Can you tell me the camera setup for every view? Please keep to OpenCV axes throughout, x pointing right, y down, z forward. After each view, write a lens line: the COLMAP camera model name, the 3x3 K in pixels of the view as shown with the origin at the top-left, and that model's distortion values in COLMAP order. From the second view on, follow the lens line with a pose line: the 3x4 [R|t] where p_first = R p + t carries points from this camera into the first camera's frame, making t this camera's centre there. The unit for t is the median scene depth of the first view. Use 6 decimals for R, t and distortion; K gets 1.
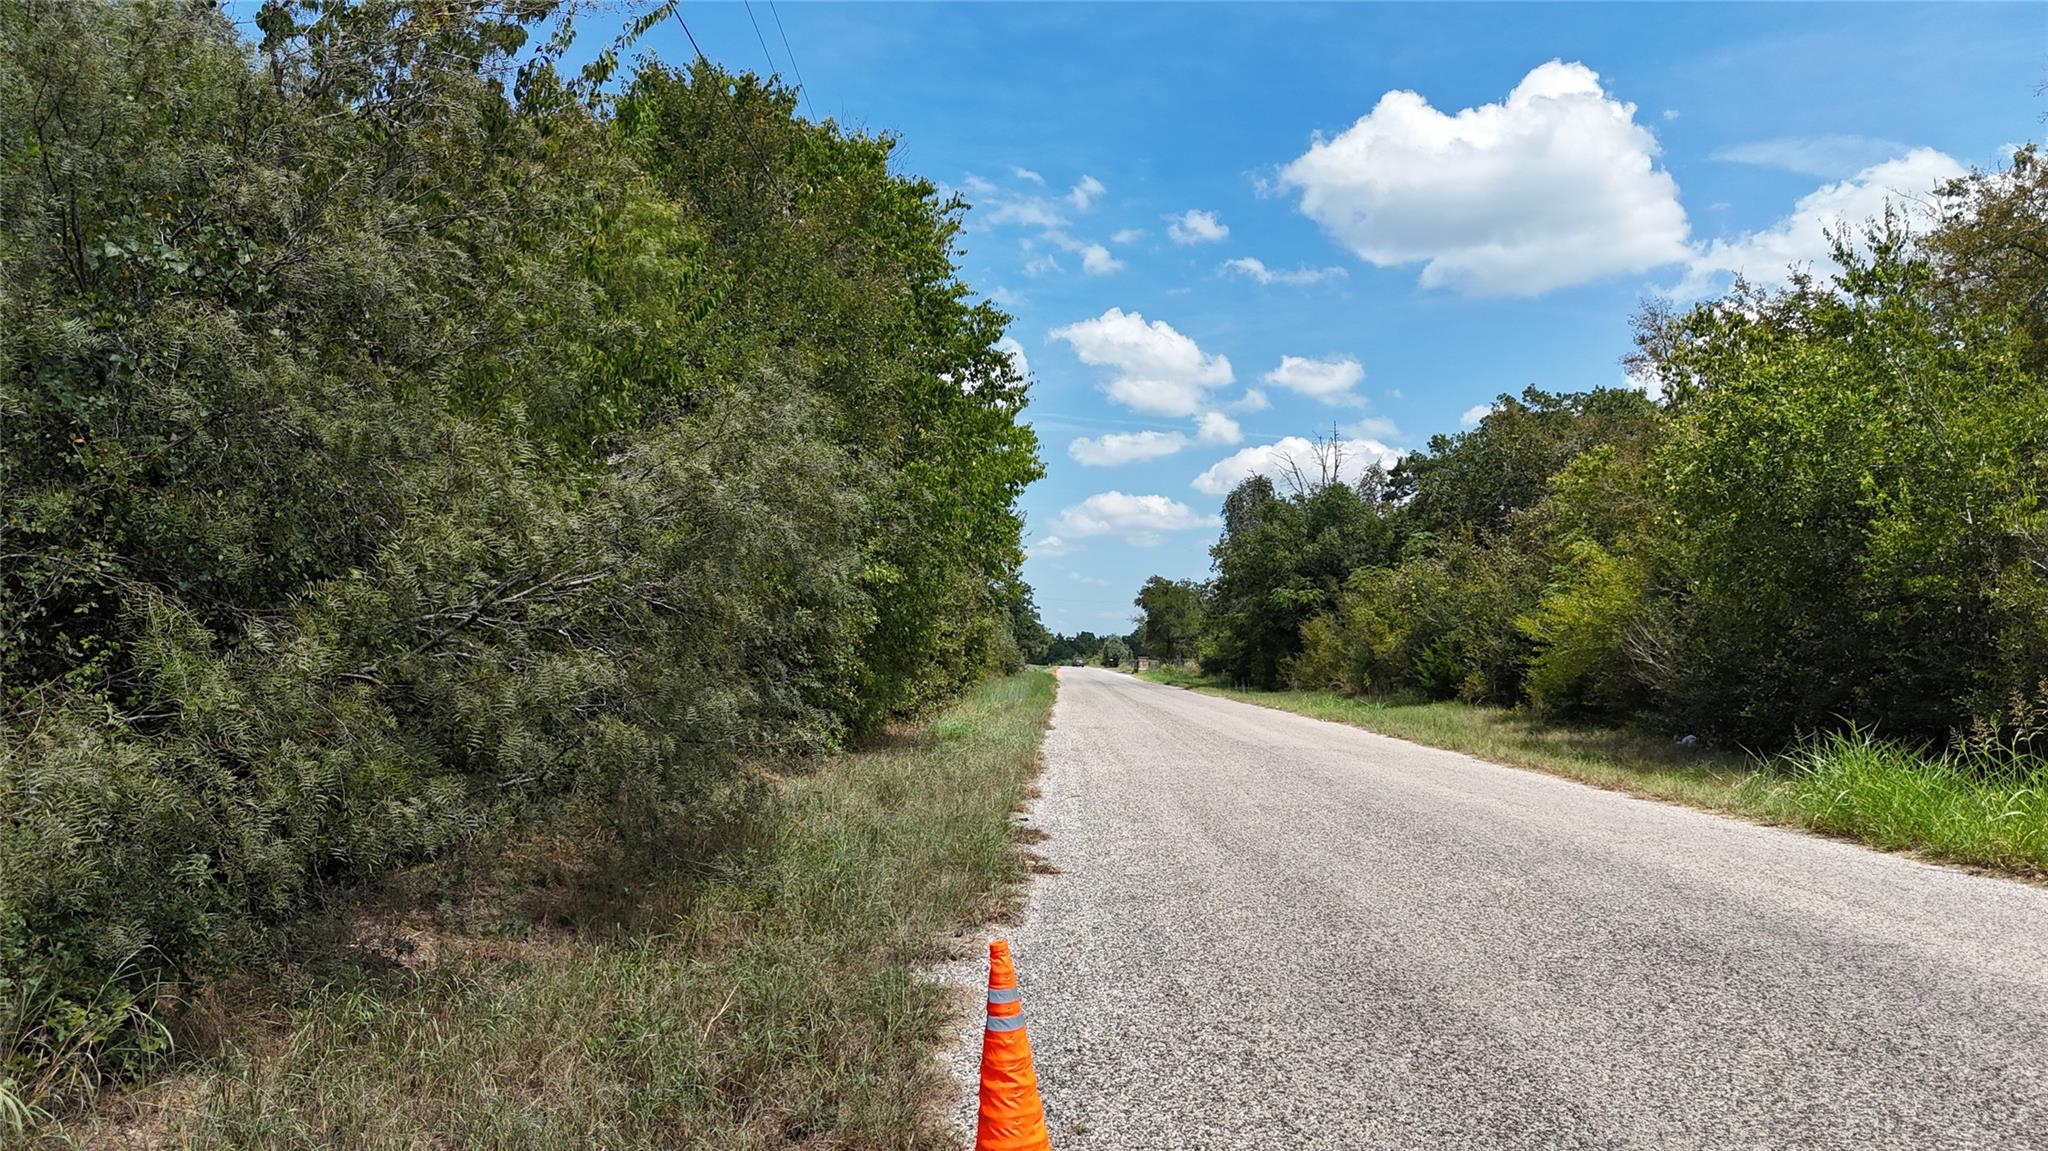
lens RADIAL K [[1498.0, 0, 1024.0], [0, 1498.0, 575.5], [0, 0, 1]] dist [0.083773, -0.099464]
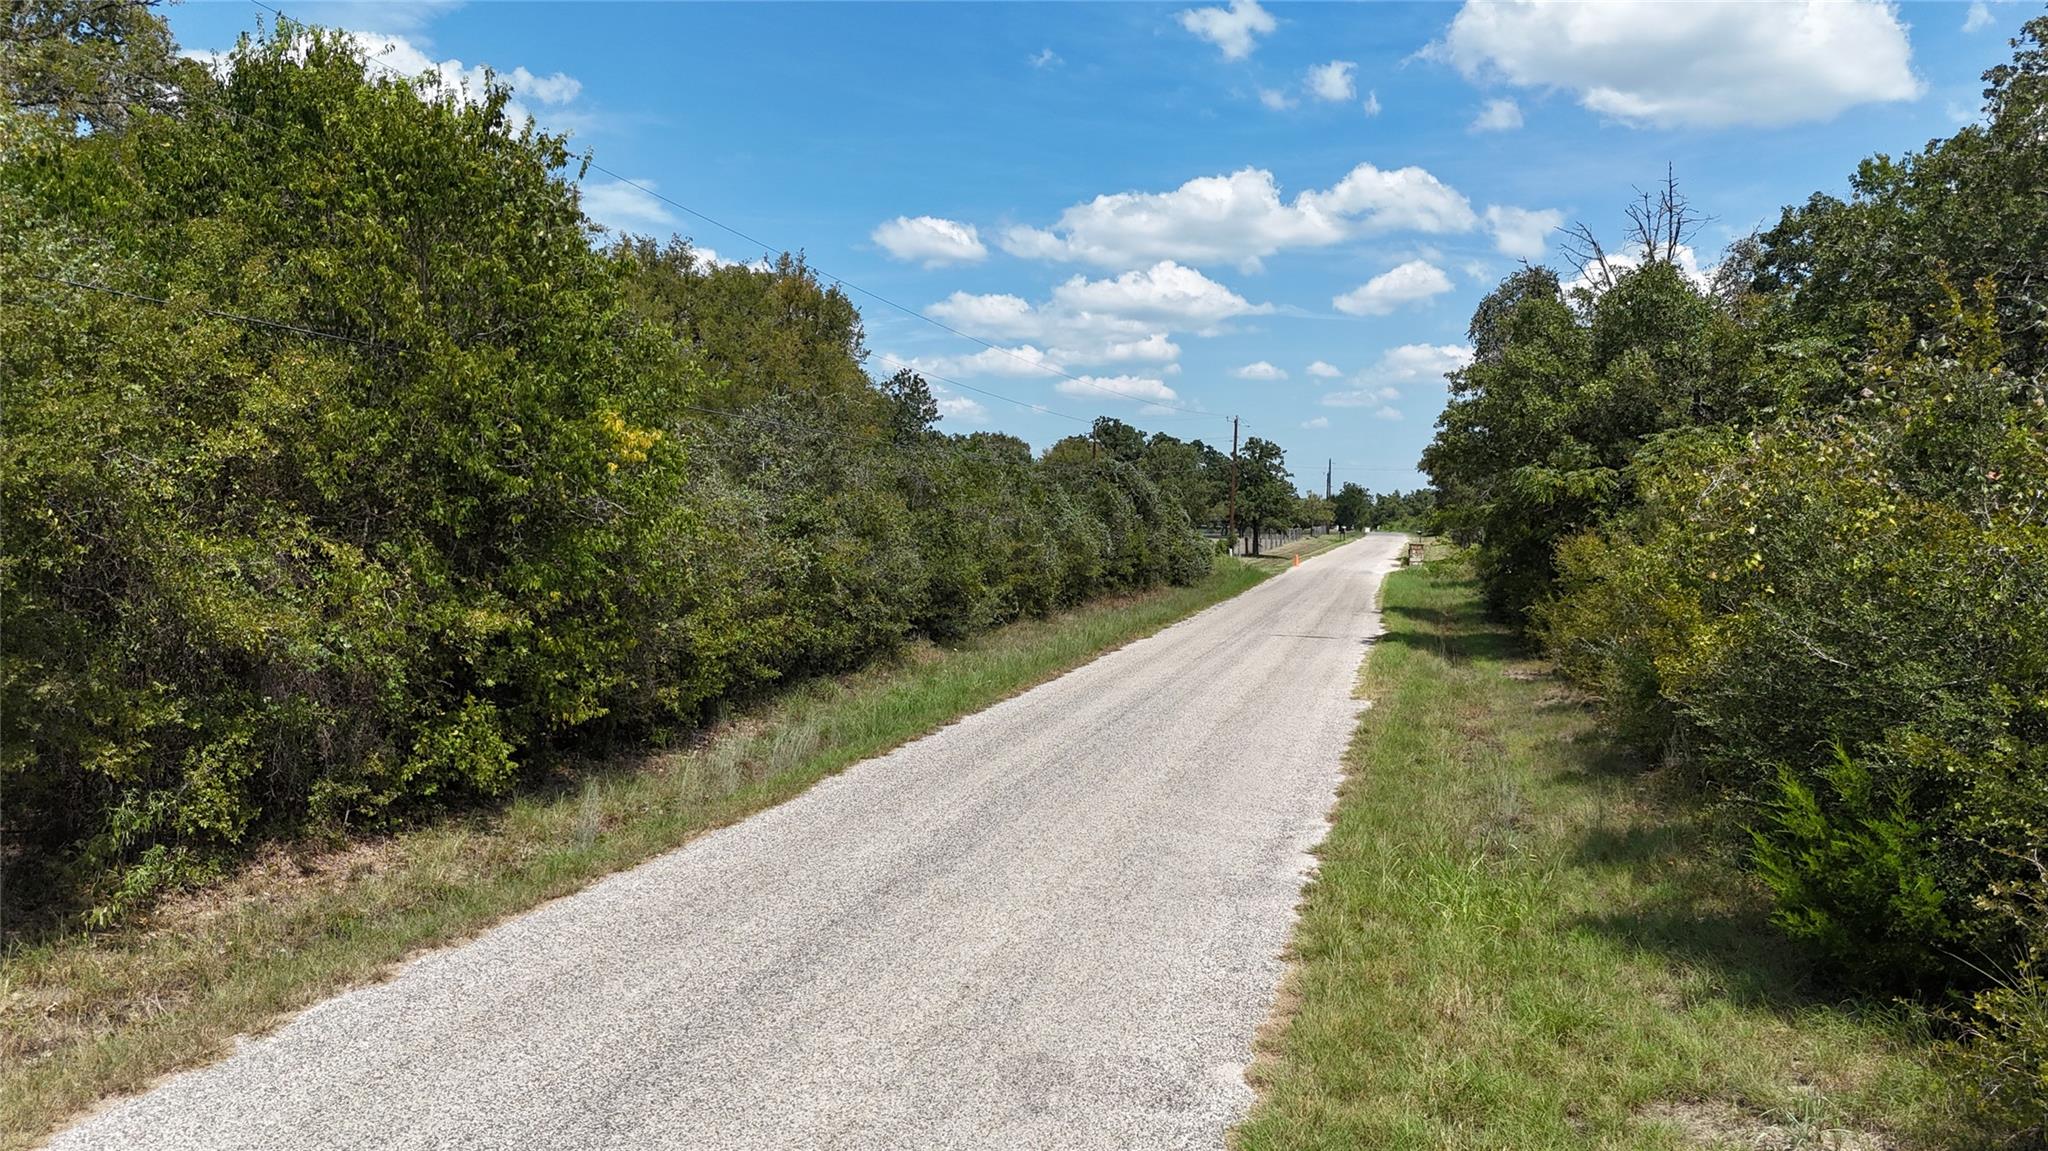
lens RADIAL K [[1498.0, 0, 1024.0], [0, 1498.0, 575.5], [0, 0, 1]] dist [0.083773, -0.099464]
pose [[0.972408, -0.000245, -0.233288, 0.117442], [0.022977, 0.995238, 0.094727, -0.007784], [0.232154, -0.097473, 0.967783, 0.423600]]
